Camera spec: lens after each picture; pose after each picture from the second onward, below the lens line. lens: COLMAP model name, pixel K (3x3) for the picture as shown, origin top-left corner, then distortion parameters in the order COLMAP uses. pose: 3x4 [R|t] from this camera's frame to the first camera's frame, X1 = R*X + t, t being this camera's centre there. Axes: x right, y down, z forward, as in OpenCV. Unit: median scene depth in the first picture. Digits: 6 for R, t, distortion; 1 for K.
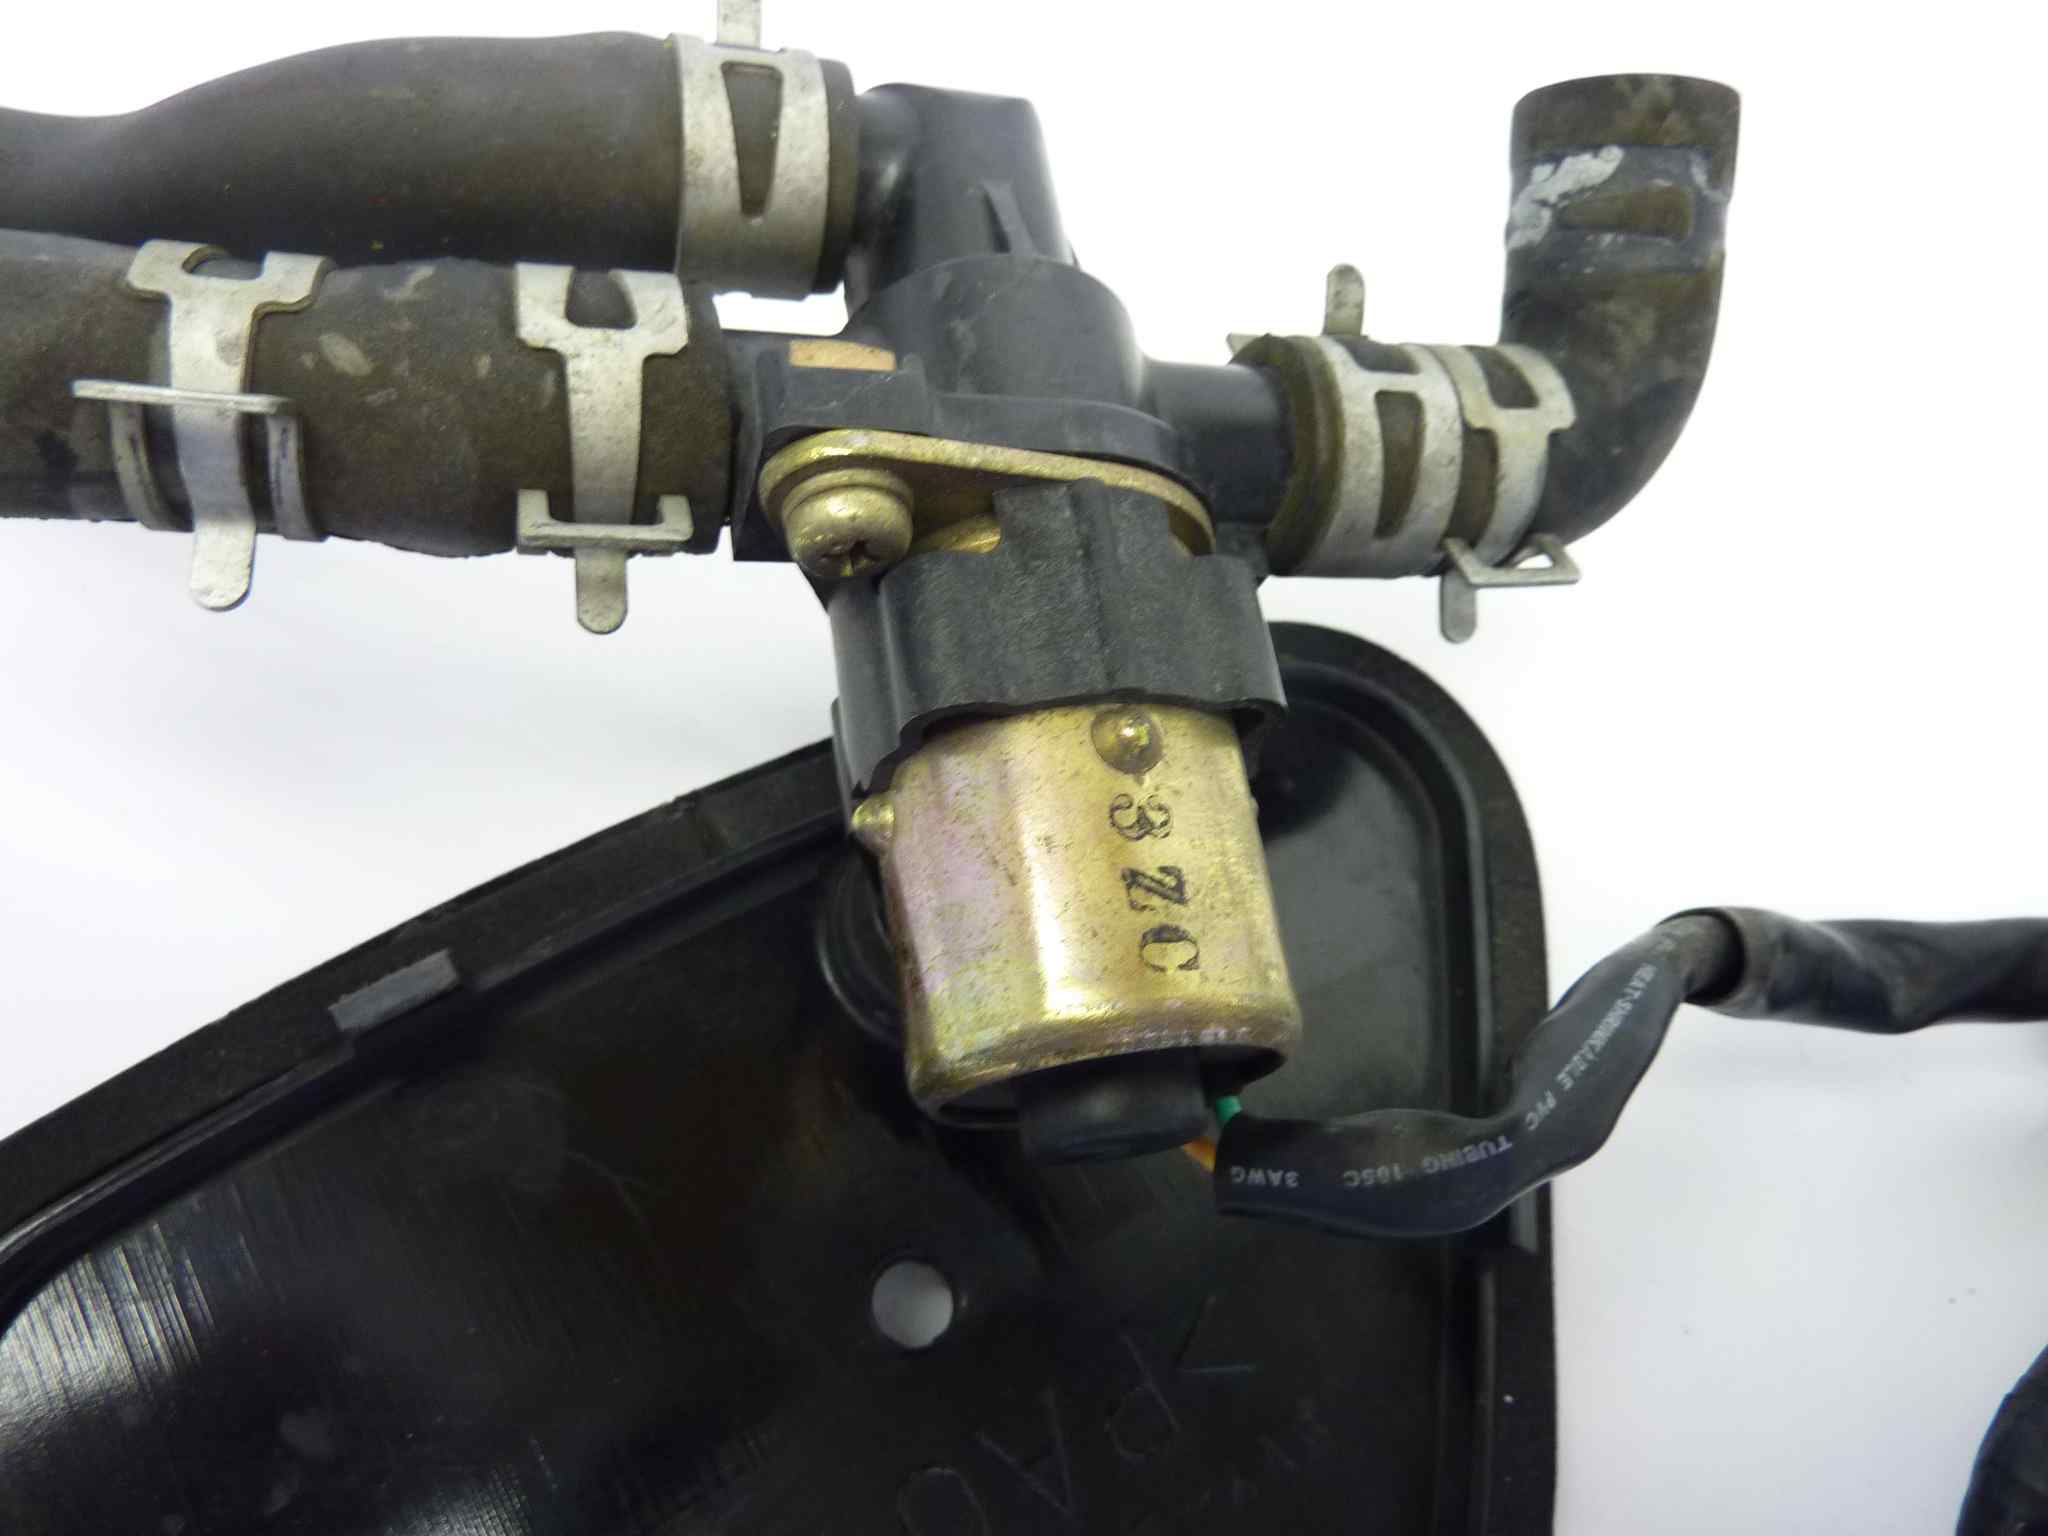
lens RADIAL K [[1813.1, 0, 1024.0], [0, 1813.1, 768.0], [0, 0, 1]] dist [0.013042, 0.001247]
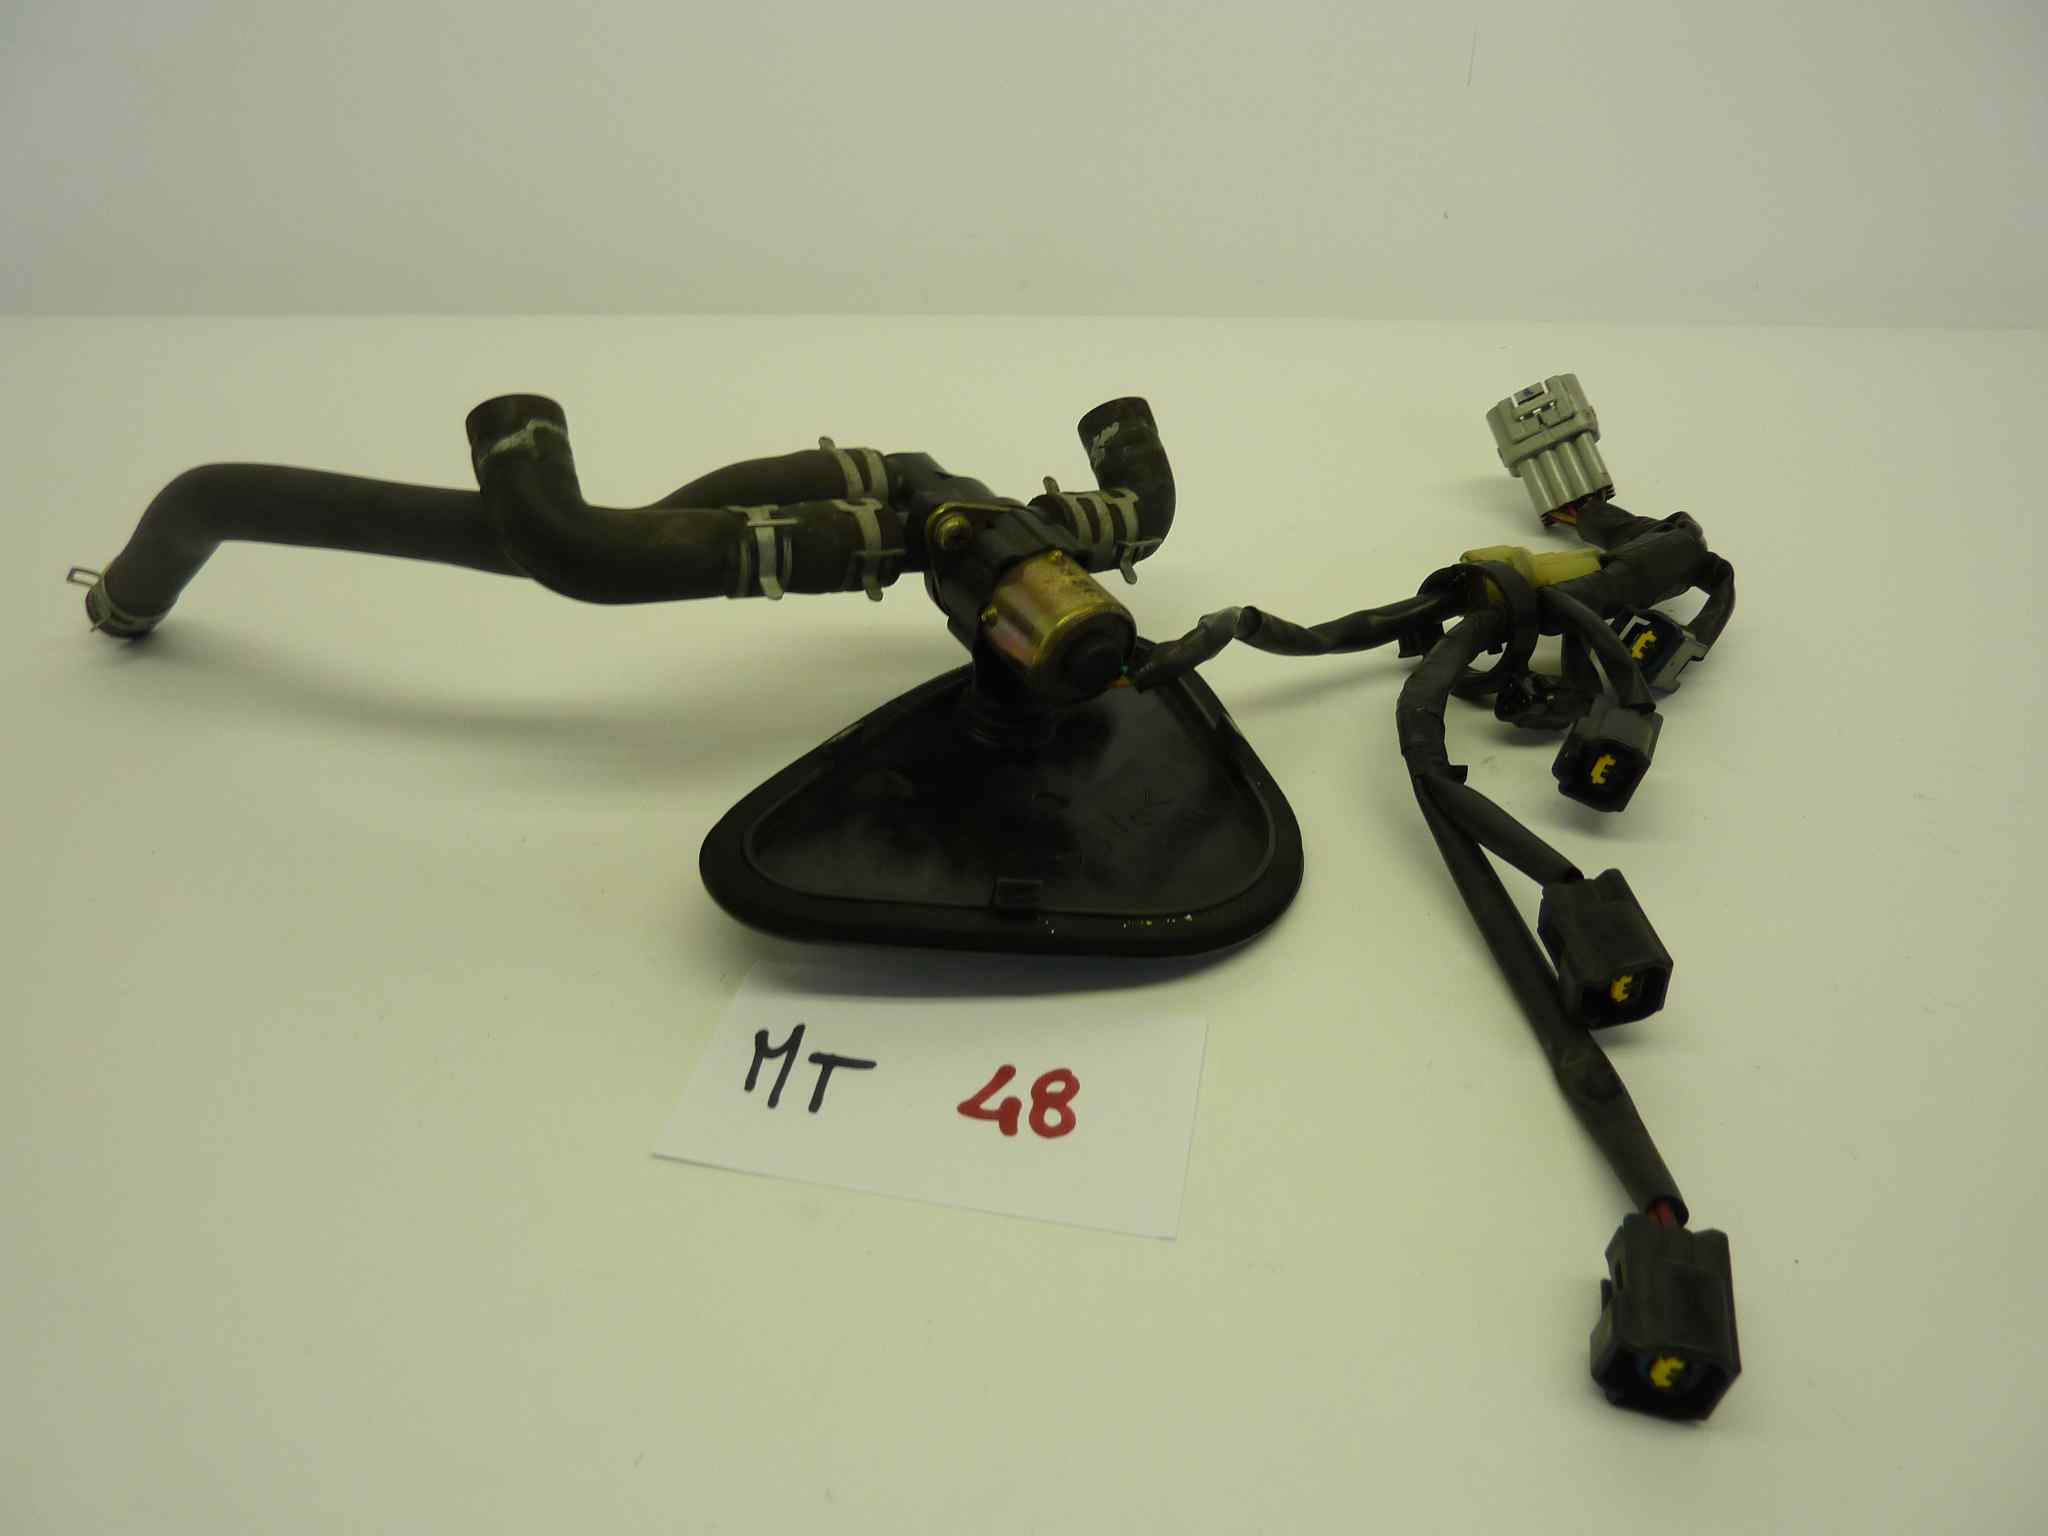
lens RADIAL K [[1813.1, 0, 1024.0], [0, 1813.1, 768.0], [0, 0, 1]] dist [0.013042, 0.001247]
pose [[0.917254, -0.279942, 0.283331, -0.903049], [0.373246, 0.852444, -0.366096, 1.299780], [-0.139038, 0.441556, 0.886396, -1.525758]]
